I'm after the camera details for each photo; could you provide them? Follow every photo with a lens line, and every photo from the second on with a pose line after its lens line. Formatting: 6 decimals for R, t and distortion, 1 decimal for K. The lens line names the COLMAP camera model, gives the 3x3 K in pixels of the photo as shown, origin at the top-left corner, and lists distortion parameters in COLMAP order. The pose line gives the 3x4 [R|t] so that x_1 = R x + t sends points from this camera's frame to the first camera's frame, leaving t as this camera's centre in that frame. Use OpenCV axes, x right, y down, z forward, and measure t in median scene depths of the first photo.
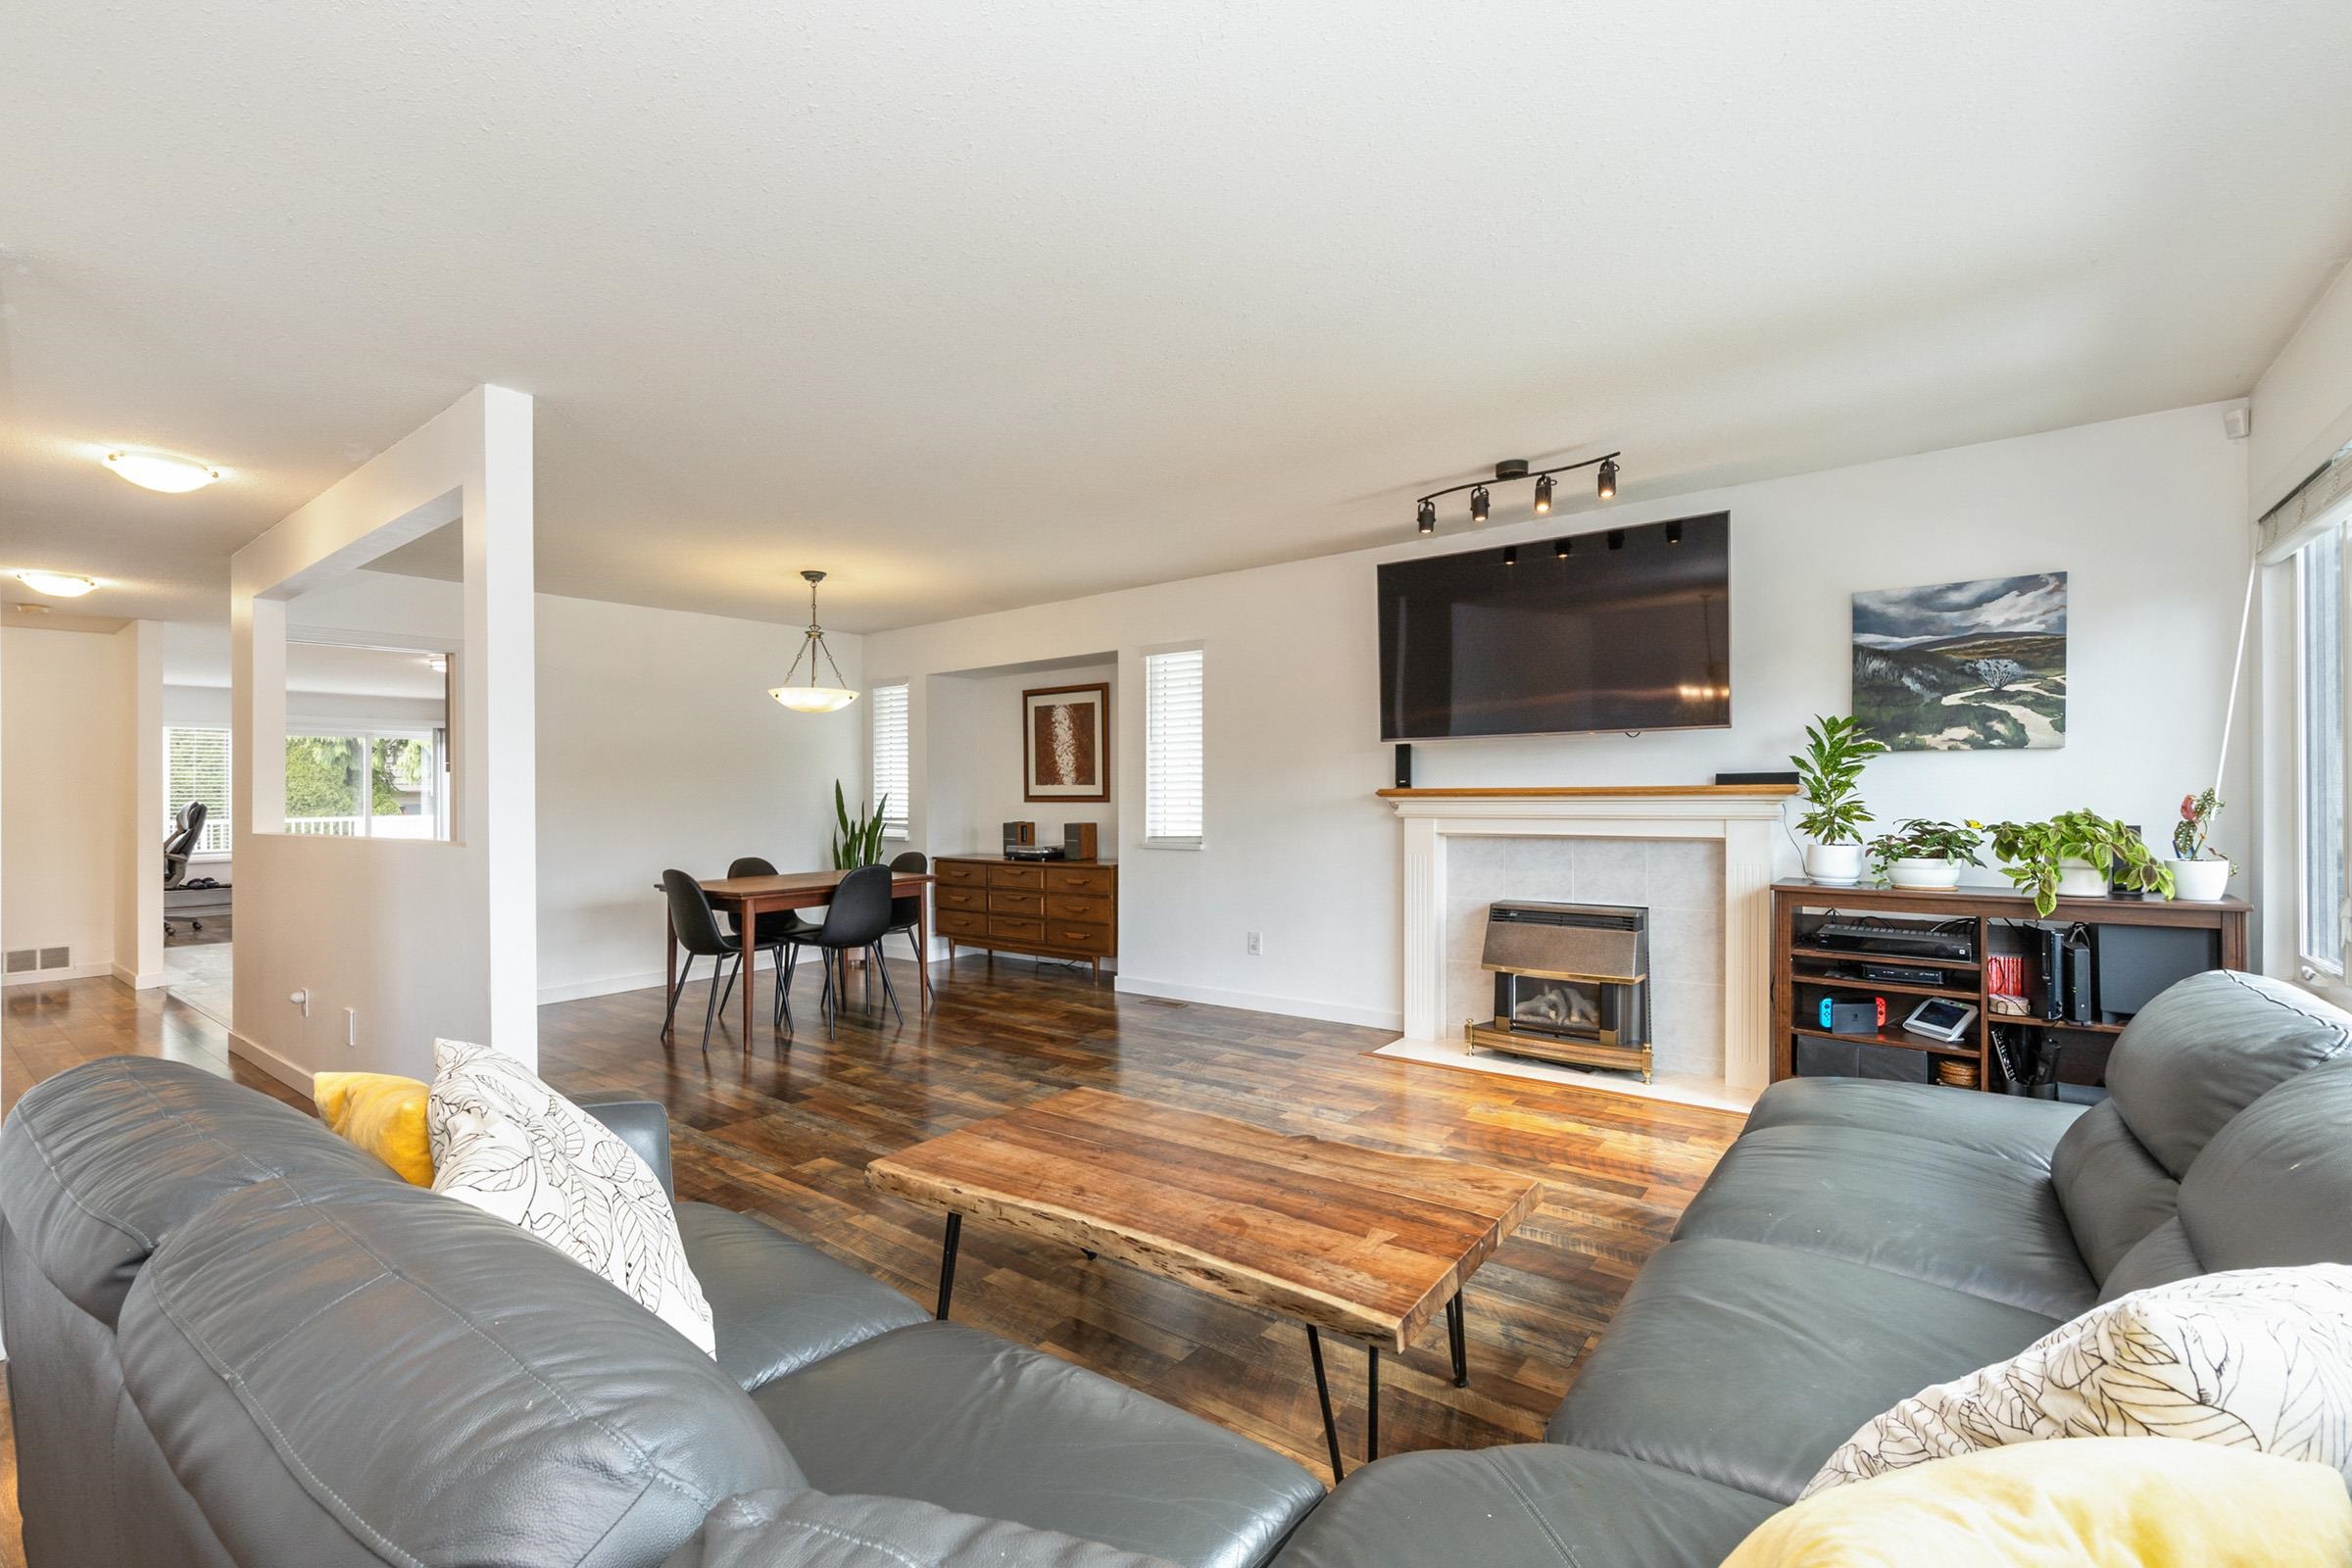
lens RADIAL K [[1019.9, 0, 1173.3], [0, 1019.9, 770.4], [0, 0, 1]] dist [0.002833, 0.001130]
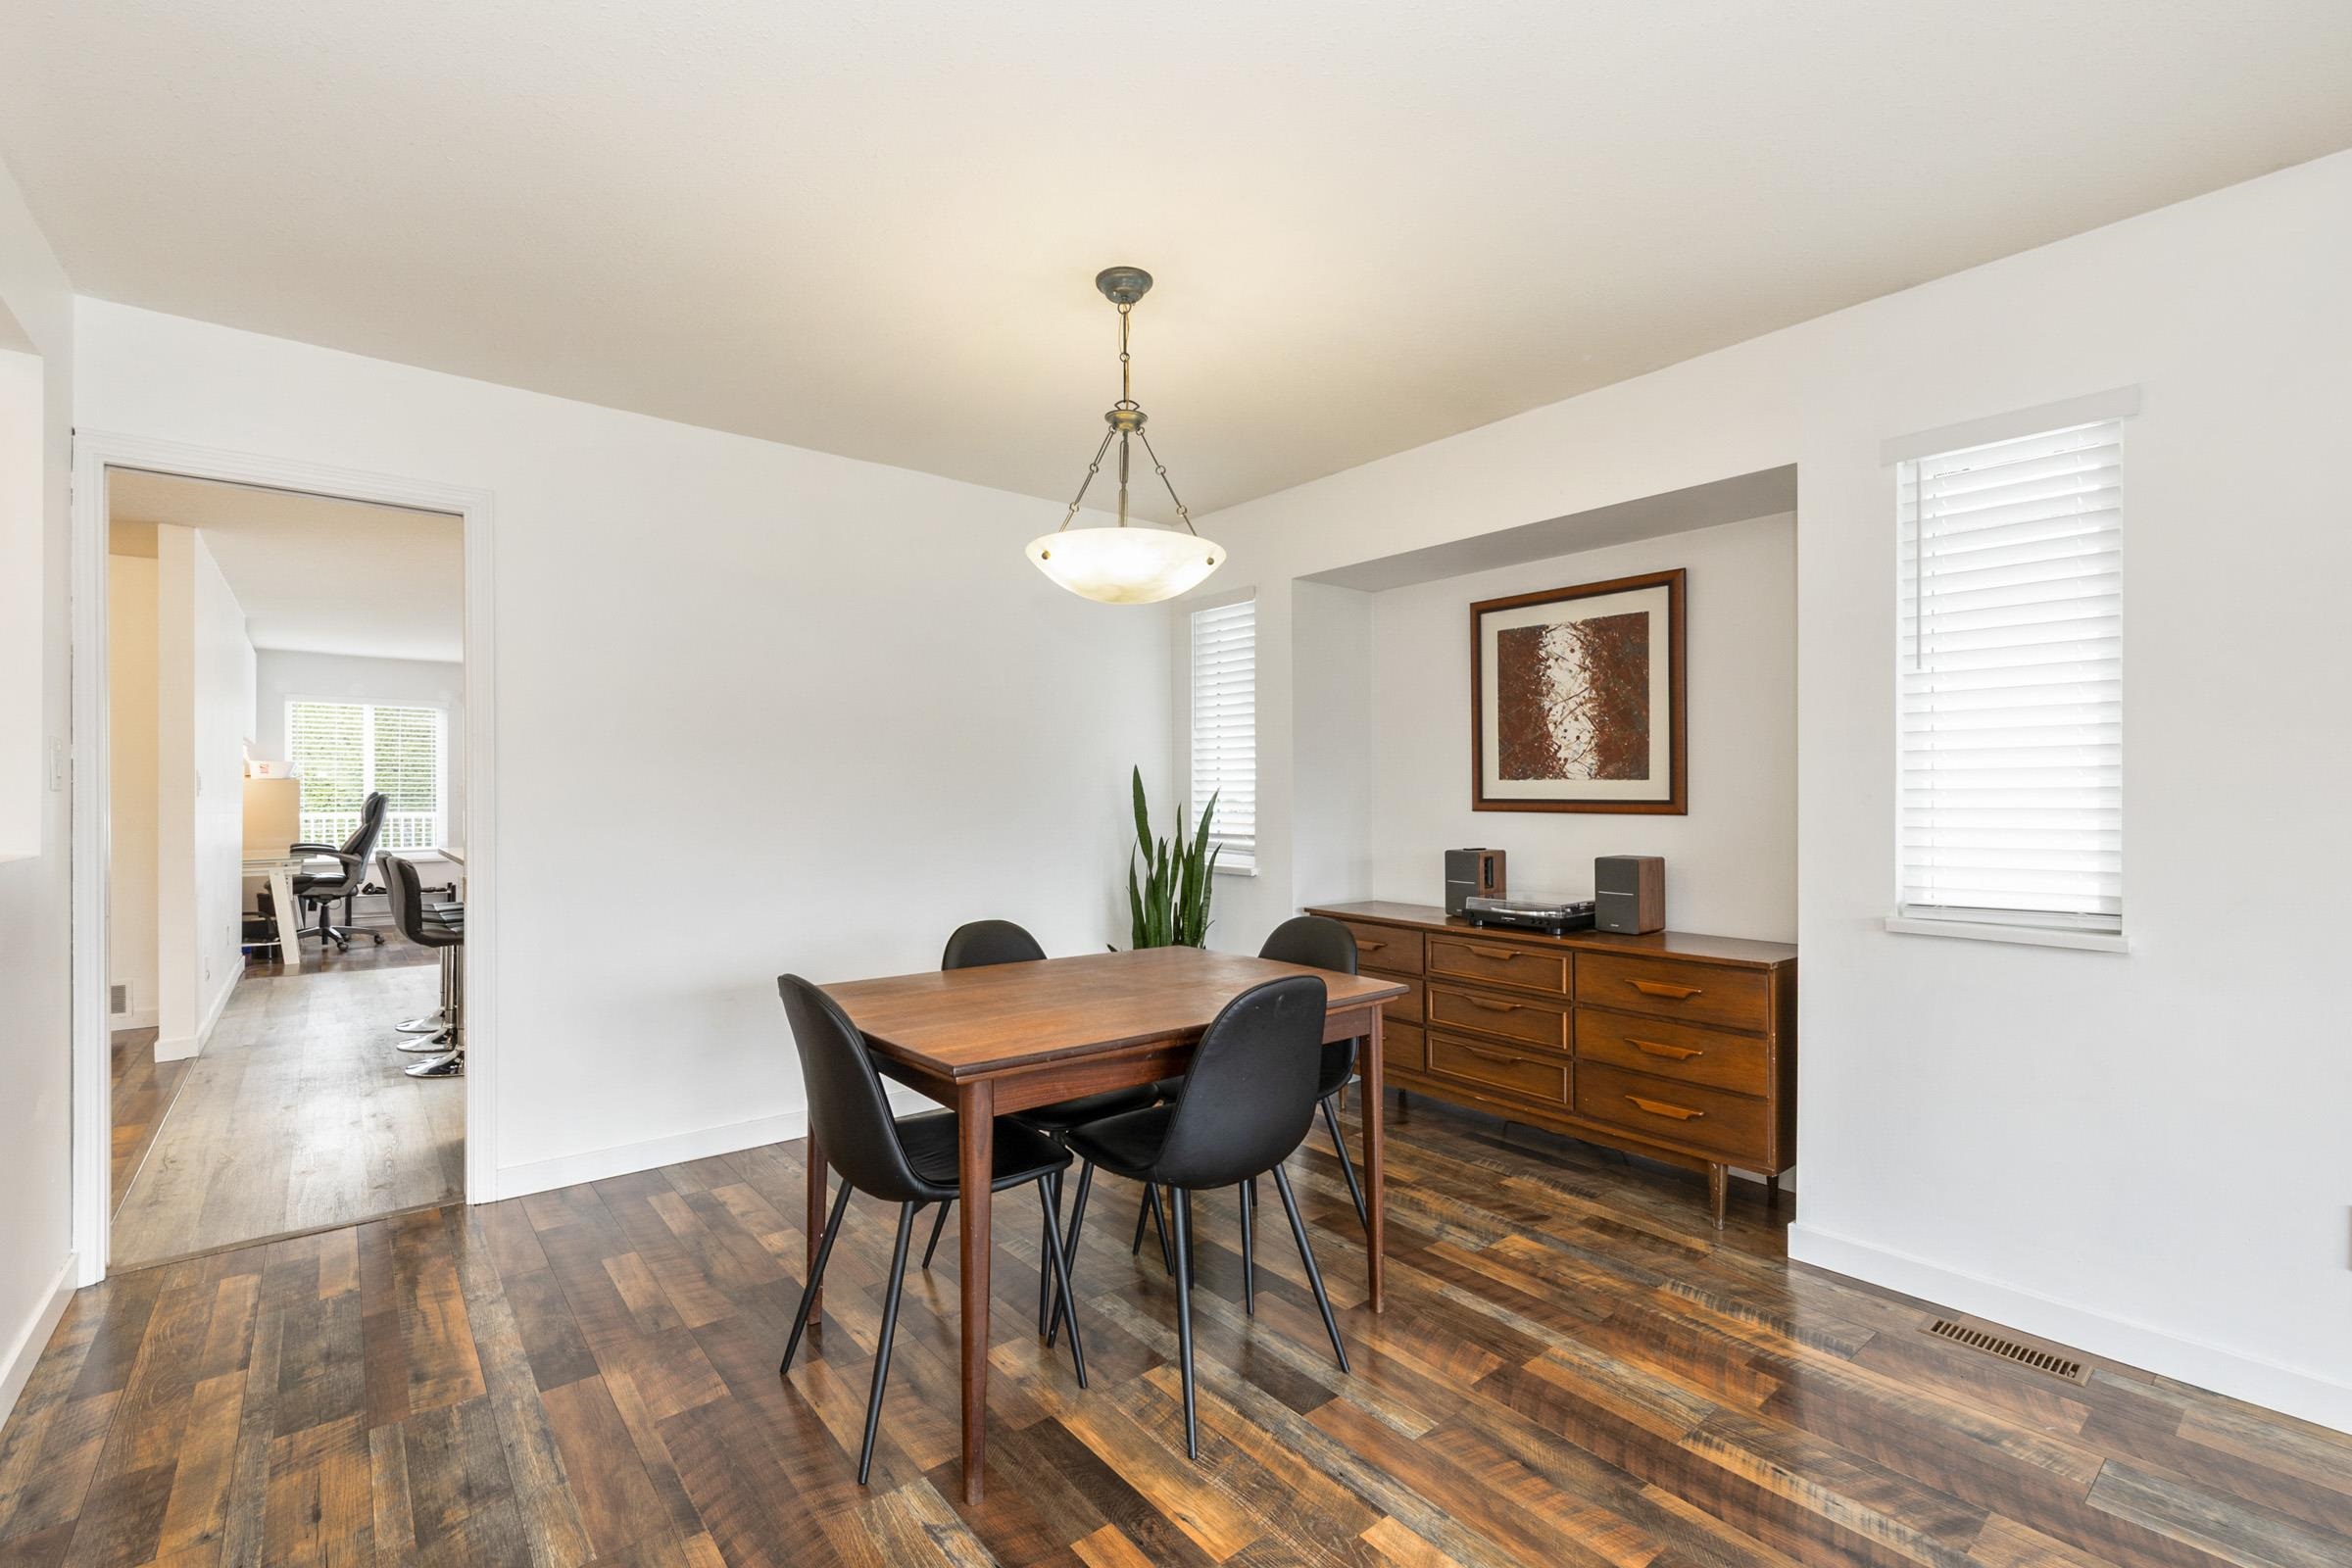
lens RADIAL K [[1019.9, 0, 1191.9], [0, 1019.9, 804.5], [0, 0, 1]] dist [0.002833, 0.001130]
pose [[0.977183, 0.016927, -0.211725, -0.274905], [-0.011283, 0.999549, 0.027836, 0.022059], [0.212101, -0.024812, 0.976933, 0.689740]]
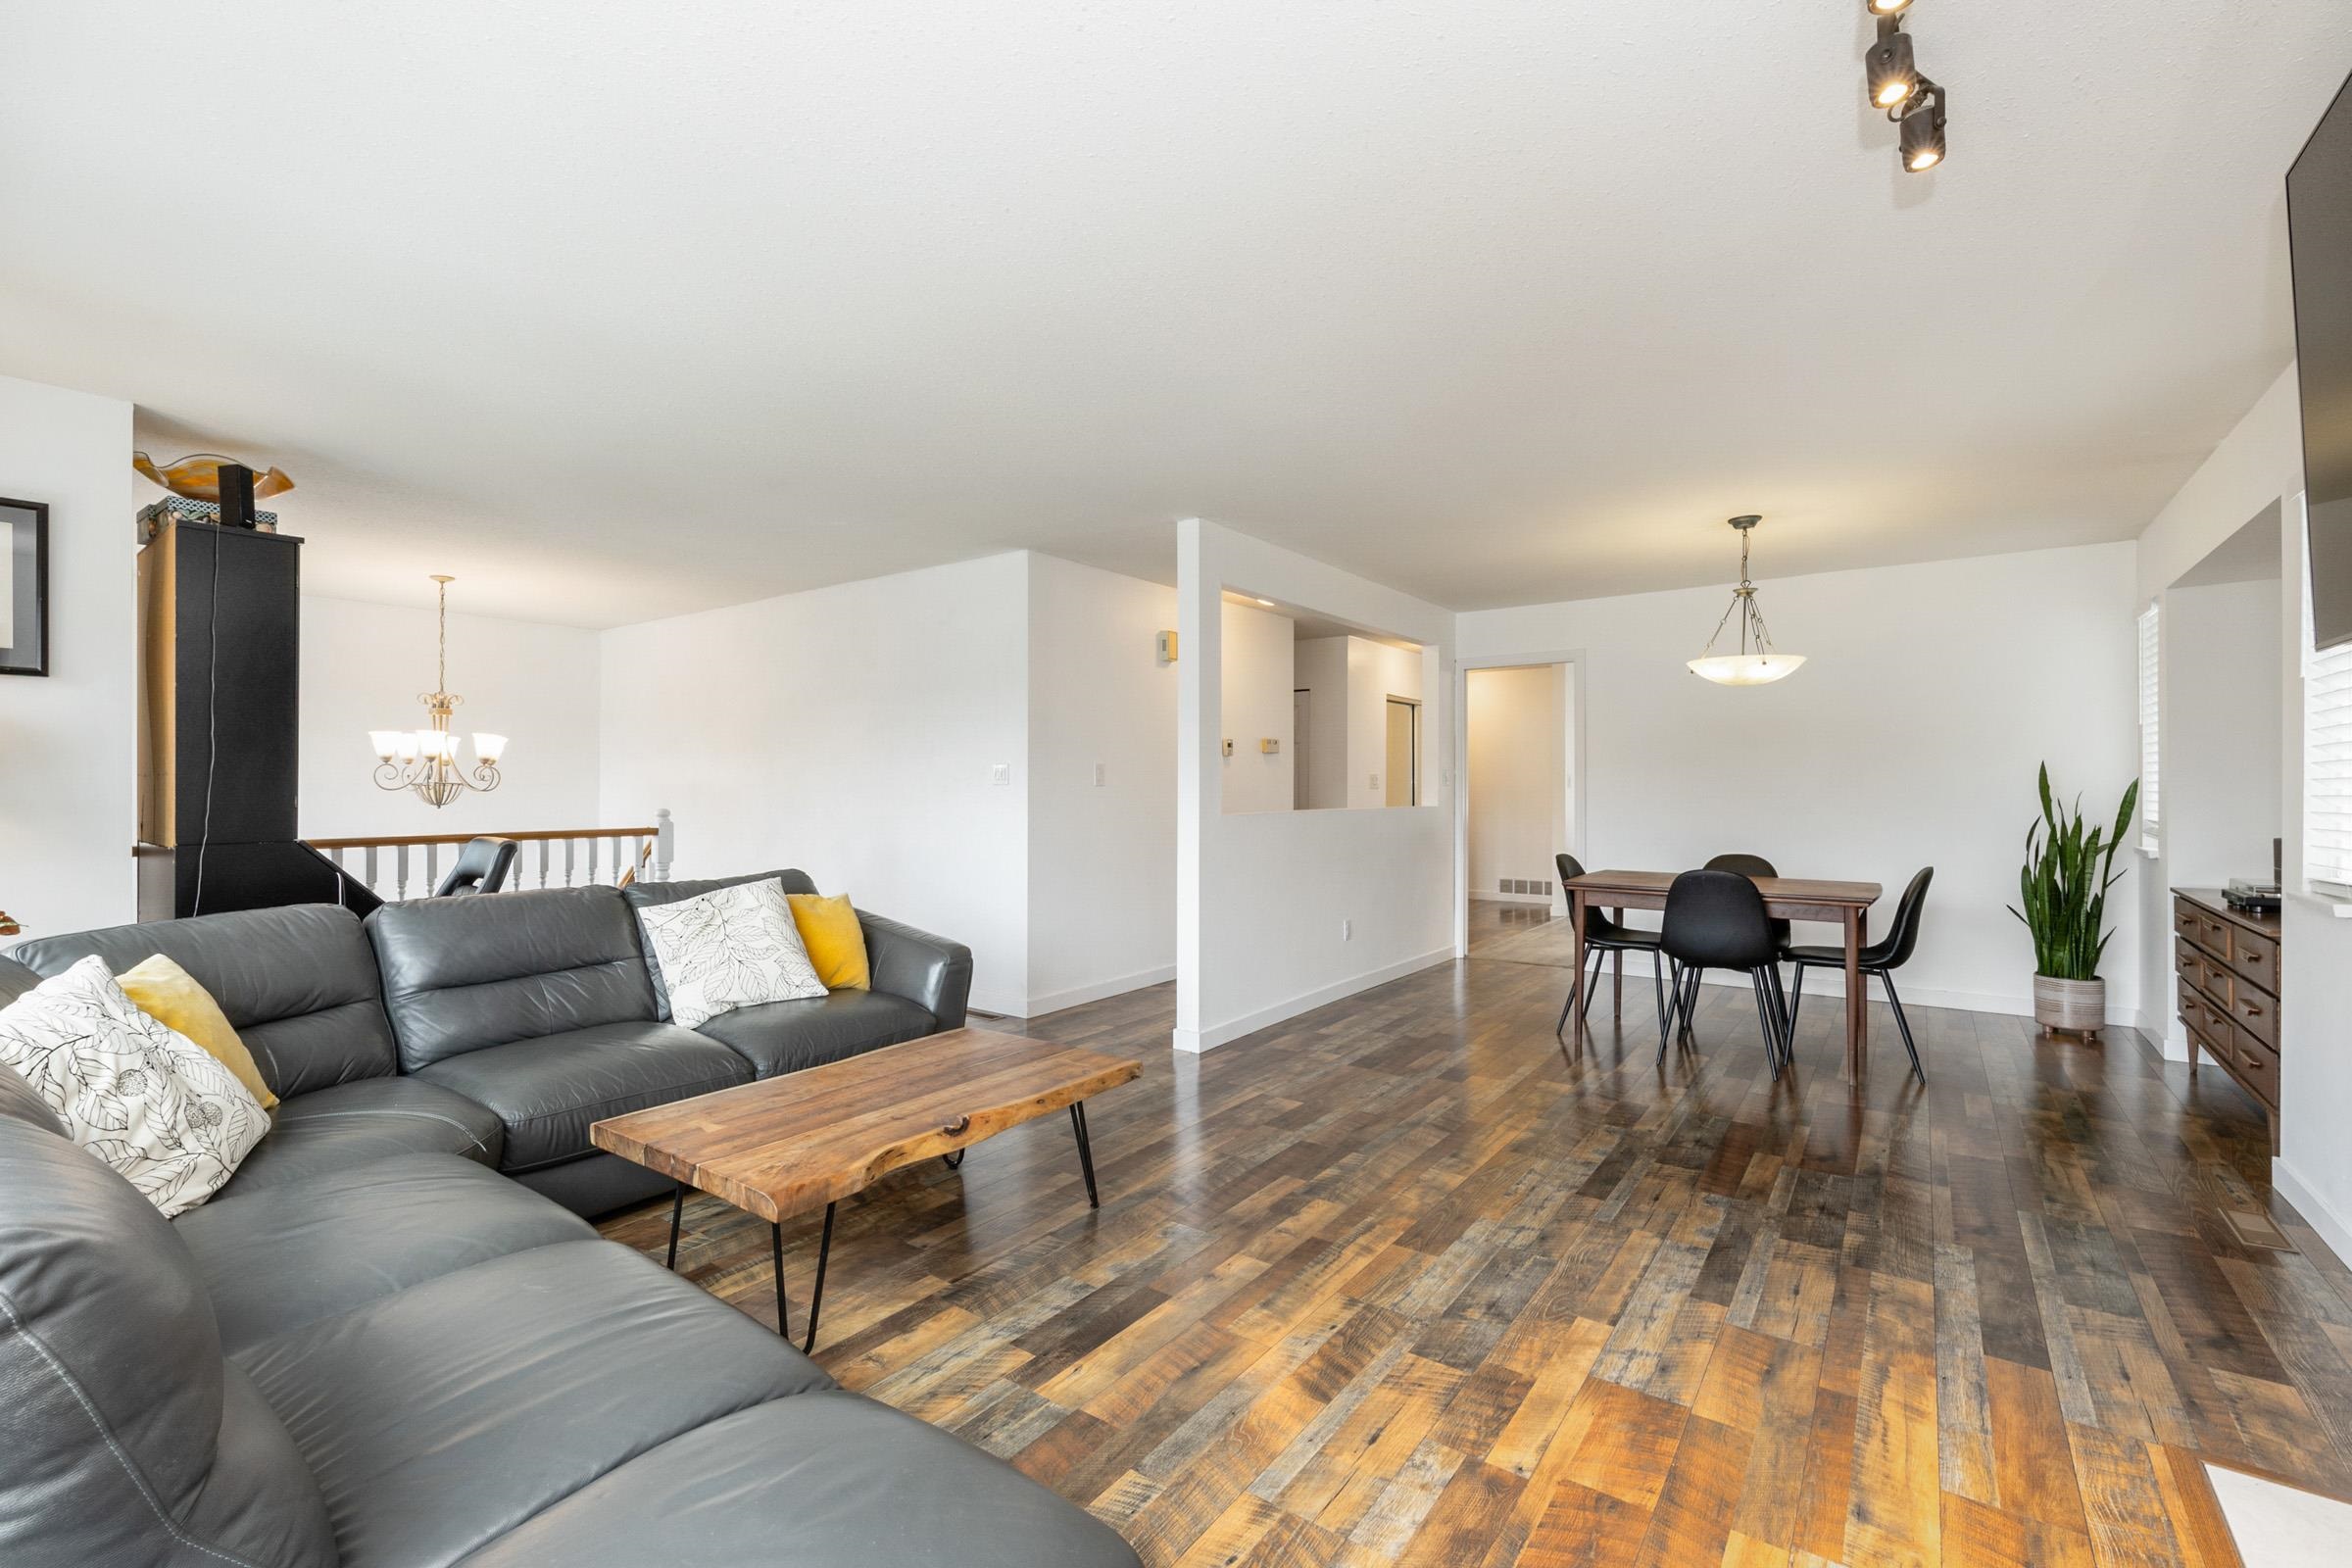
lens RADIAL K [[1019.9, 0, 1130.0], [0, 1019.9, 760.3], [0, 0, 1]] dist [0.002833, 0.001130]
pose [[-0.003204, -0.013894, -0.999898, 0.564288], [0.022388, 0.999652, -0.013963, 0.006309], [0.999744, -0.022430, -0.002892, 0.577437]]
